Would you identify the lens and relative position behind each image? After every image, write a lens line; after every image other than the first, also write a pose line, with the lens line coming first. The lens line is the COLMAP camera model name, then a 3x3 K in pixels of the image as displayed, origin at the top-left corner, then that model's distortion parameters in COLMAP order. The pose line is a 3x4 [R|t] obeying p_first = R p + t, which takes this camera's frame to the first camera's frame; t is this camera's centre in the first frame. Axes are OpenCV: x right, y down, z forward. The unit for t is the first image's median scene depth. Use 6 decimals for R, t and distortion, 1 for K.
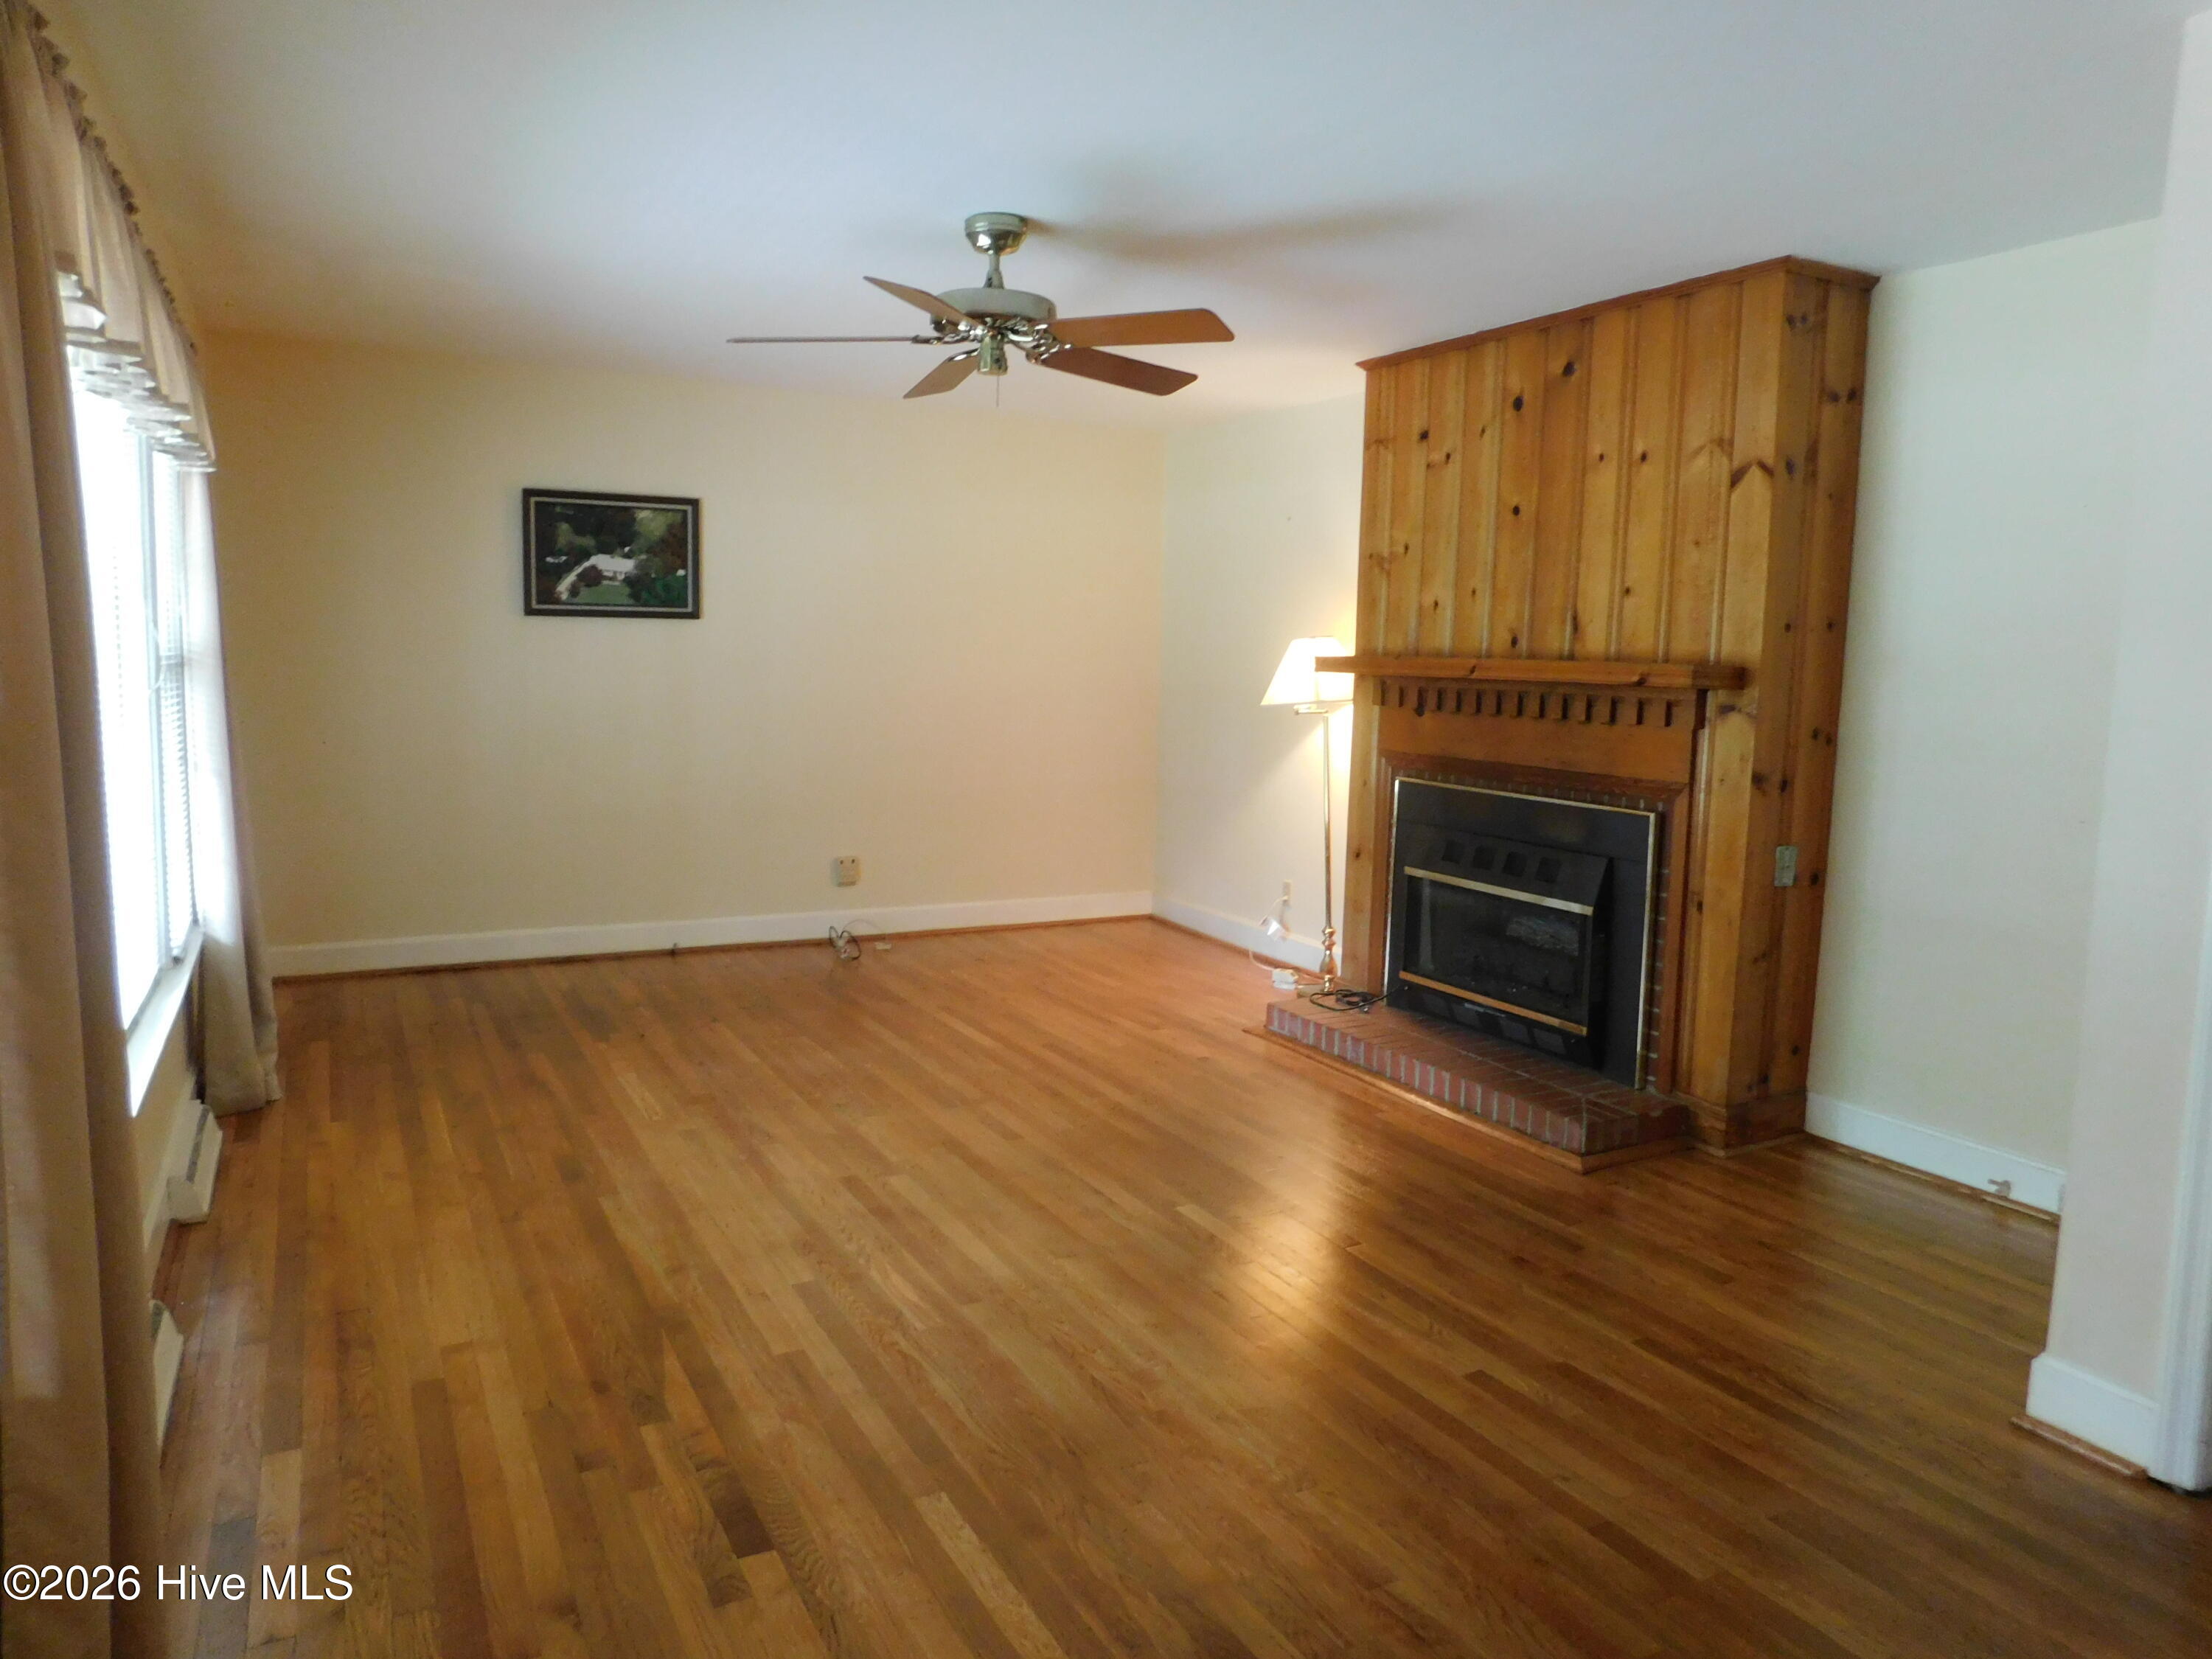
lens RADIAL K [[1450.7, 0, 1117.8], [0, 1450.7, 831.1], [0, 0, 1]] dist [-0.068577, 0.050953]
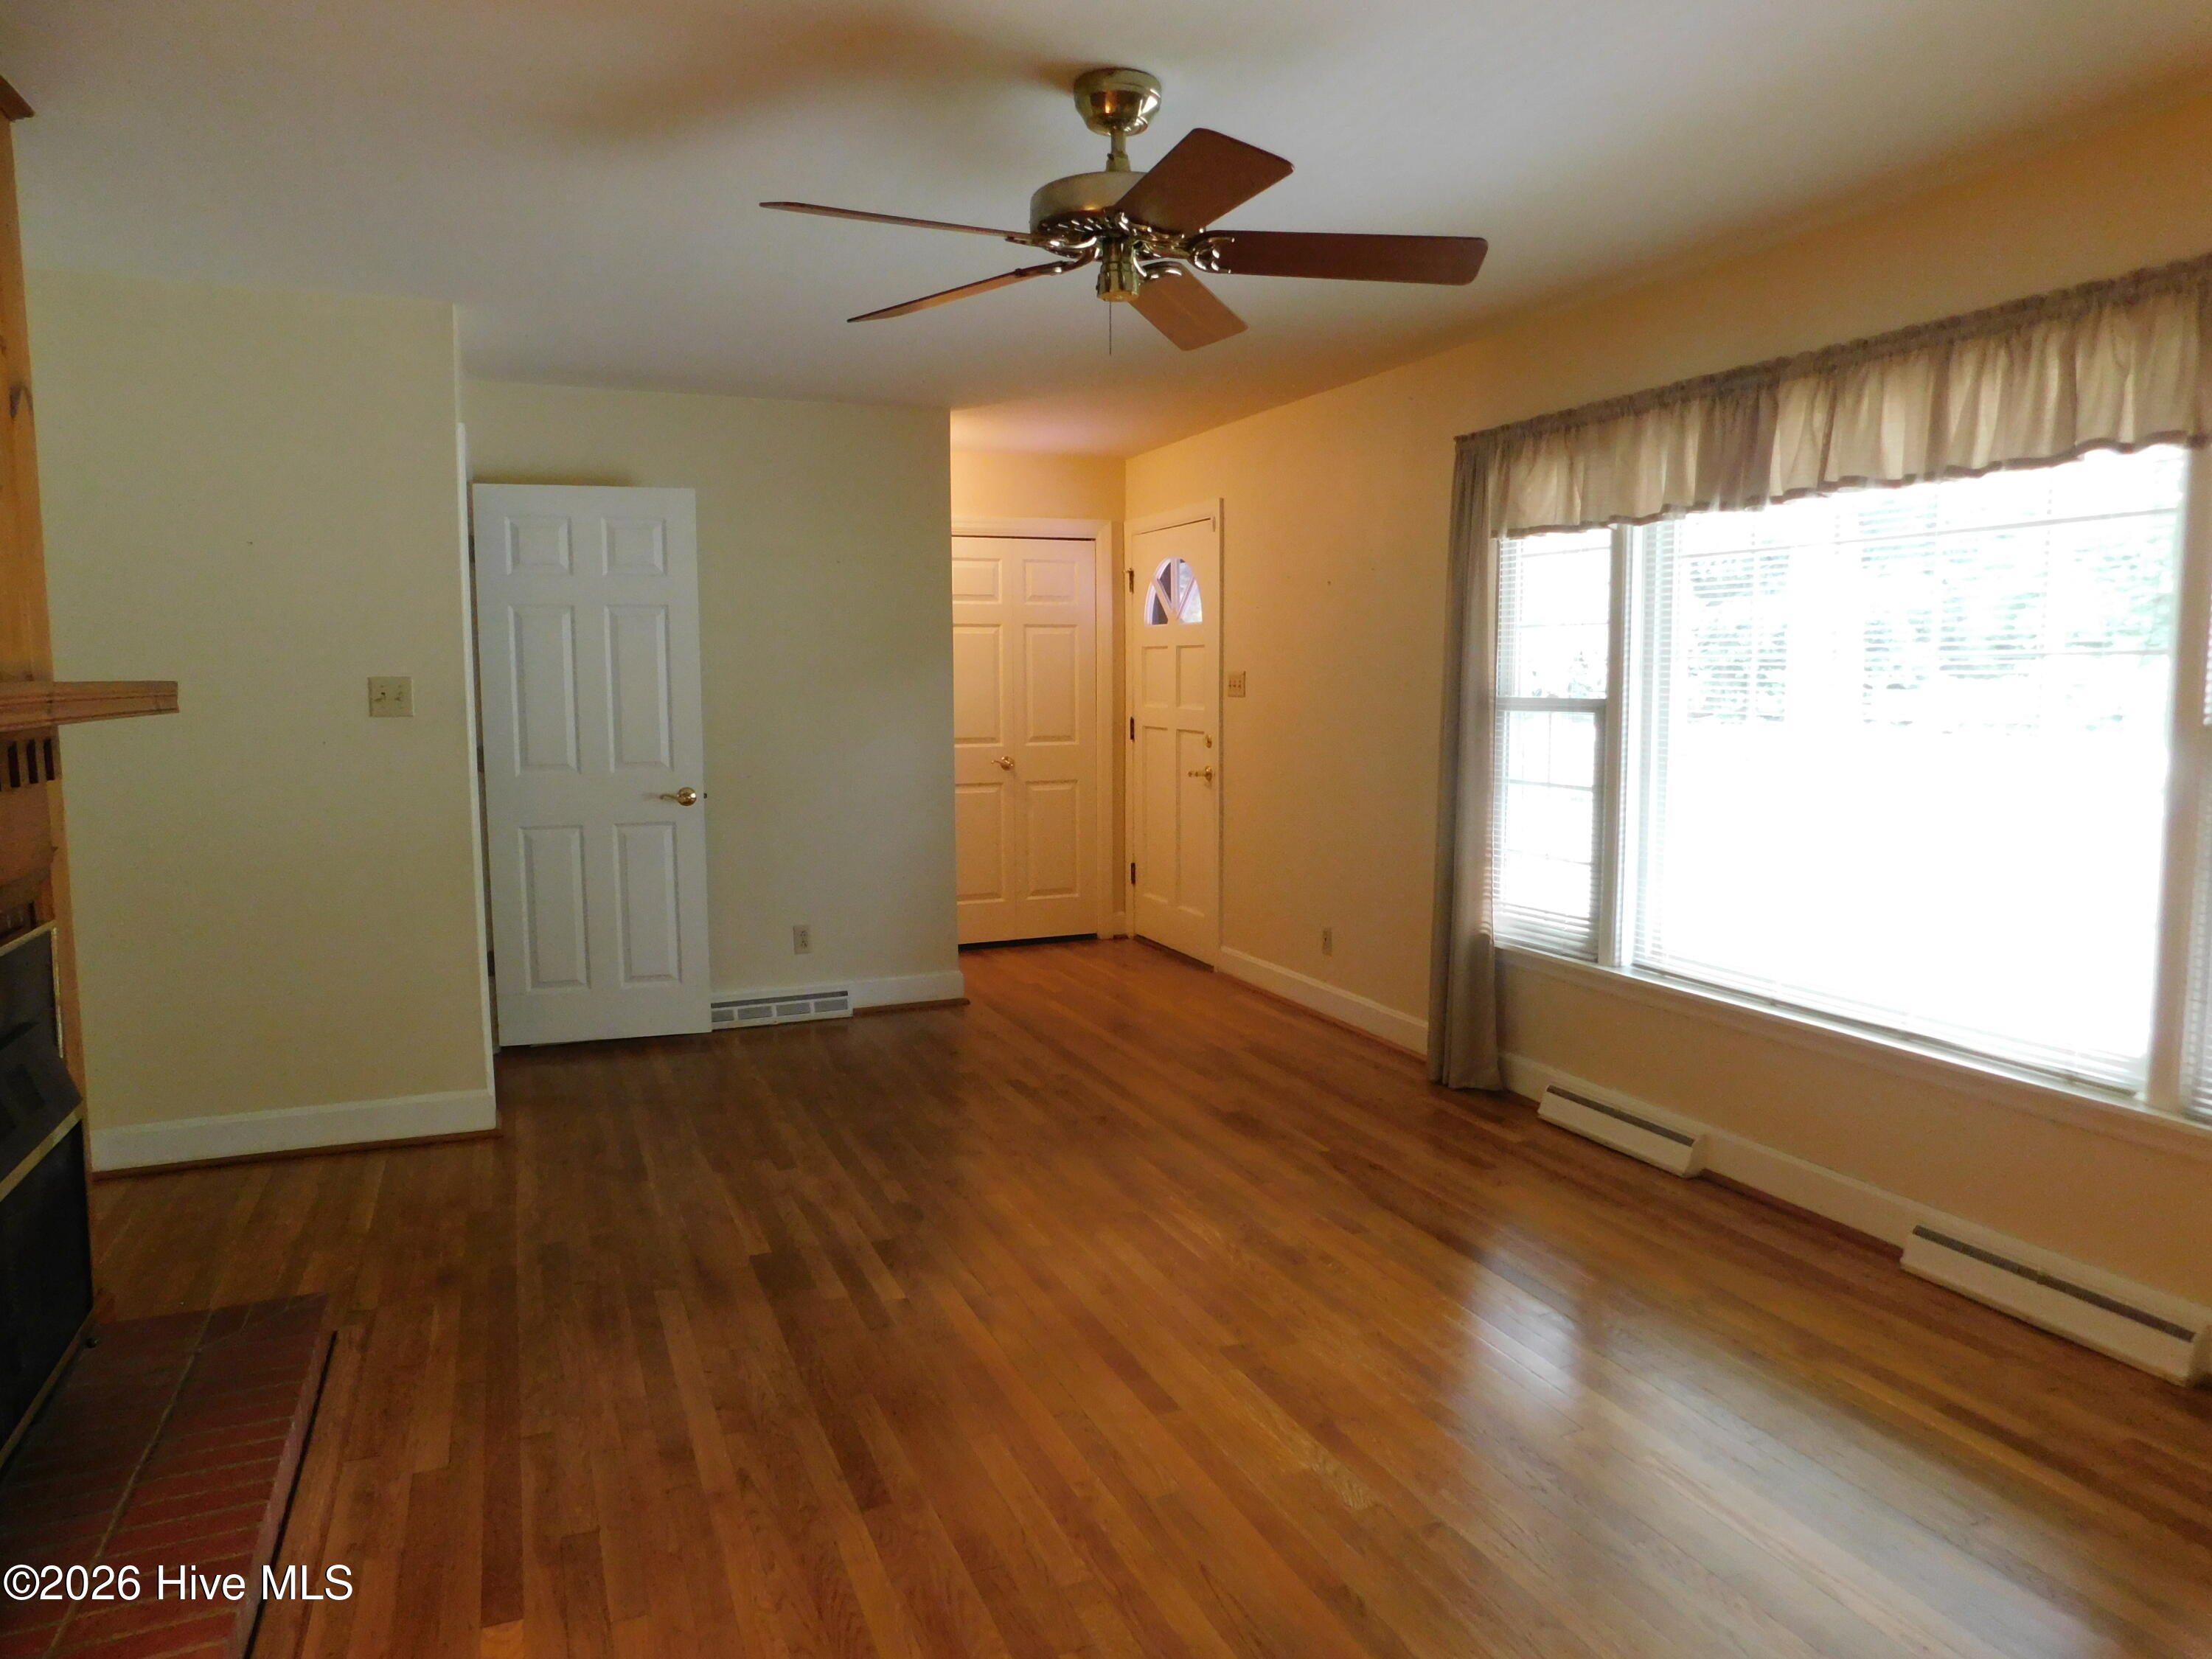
lens RADIAL K [[1450.7, 0, 1117.8], [0, 1450.7, 831.1], [0, 0, 1]] dist [-0.068577, 0.050953]
pose [[-0.994415, -0.032777, 0.100319, -0.131915], [-0.008982, 0.973385, 0.228998, -0.175569], [-0.105155, 0.226818, -0.968244, 1.382730]]
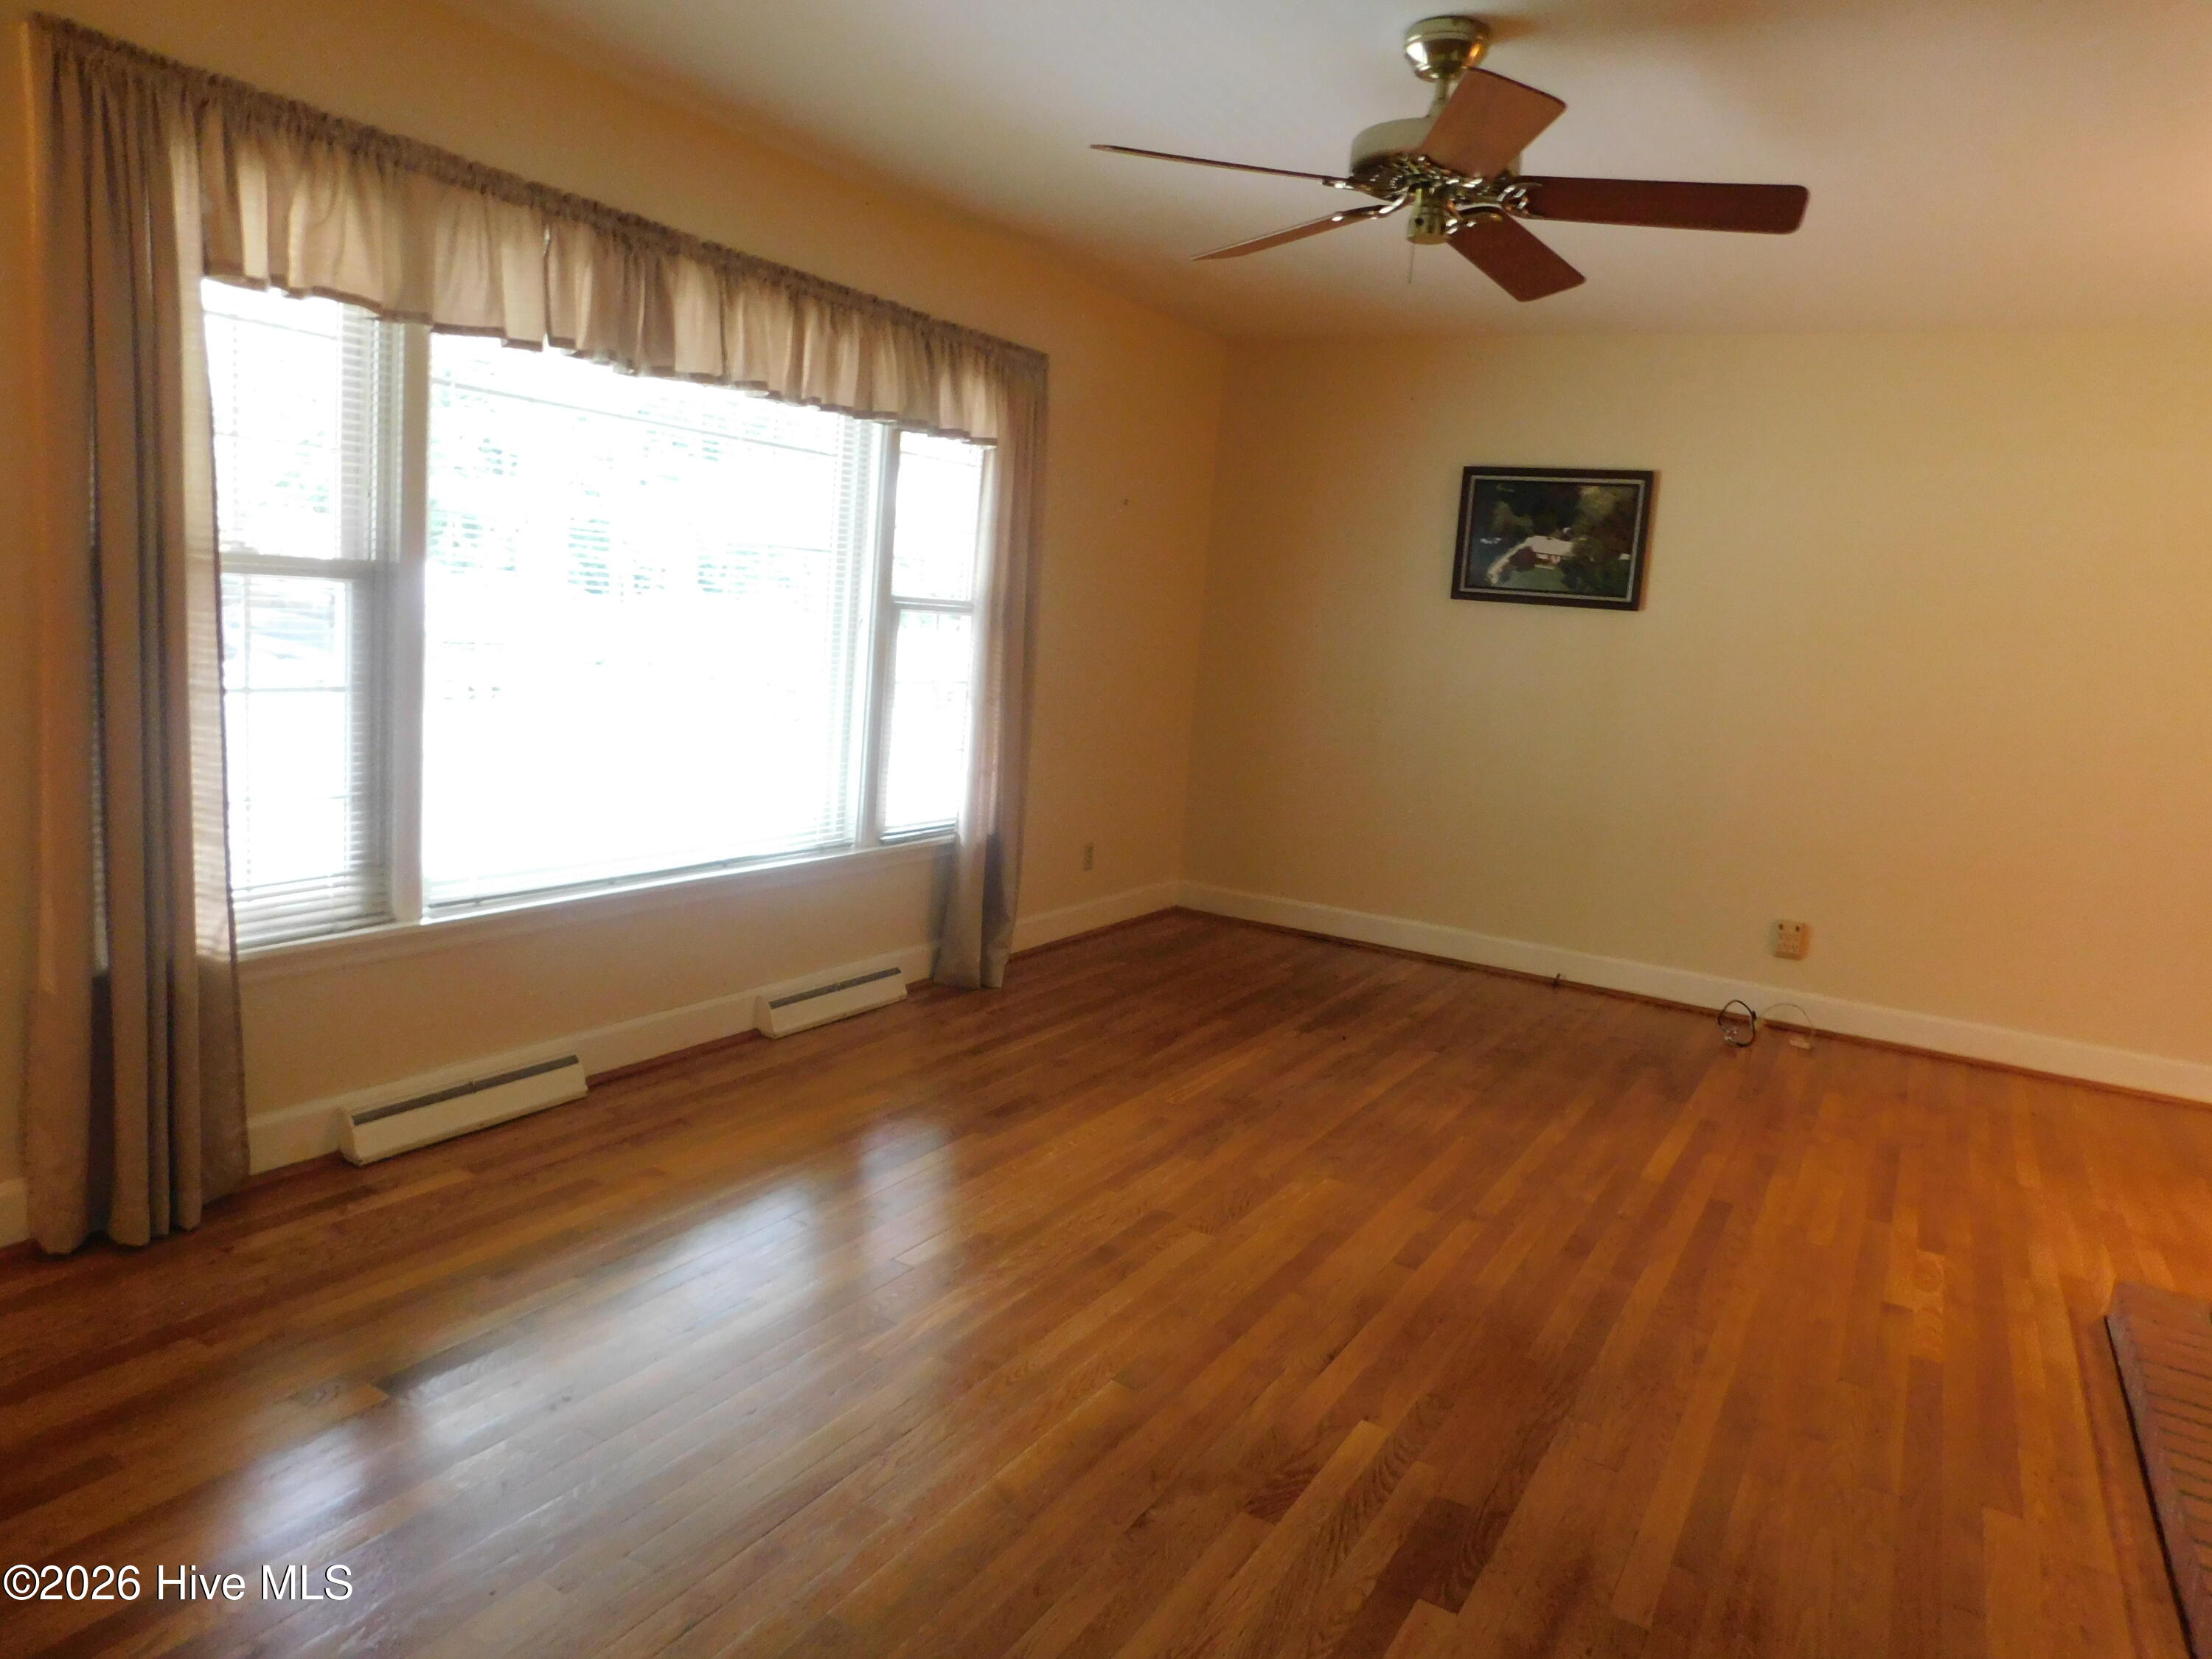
lens RADIAL K [[1450.7, 0, 1117.8], [0, 1450.7, 831.1], [0, 0, 1]] dist [-0.068577, 0.050953]
pose [[0.510544, 0.147090, -0.847177, 0.398601], [-0.170031, 0.983075, 0.068217, -0.031152], [0.842873, 0.109219, 0.526913, 0.399022]]
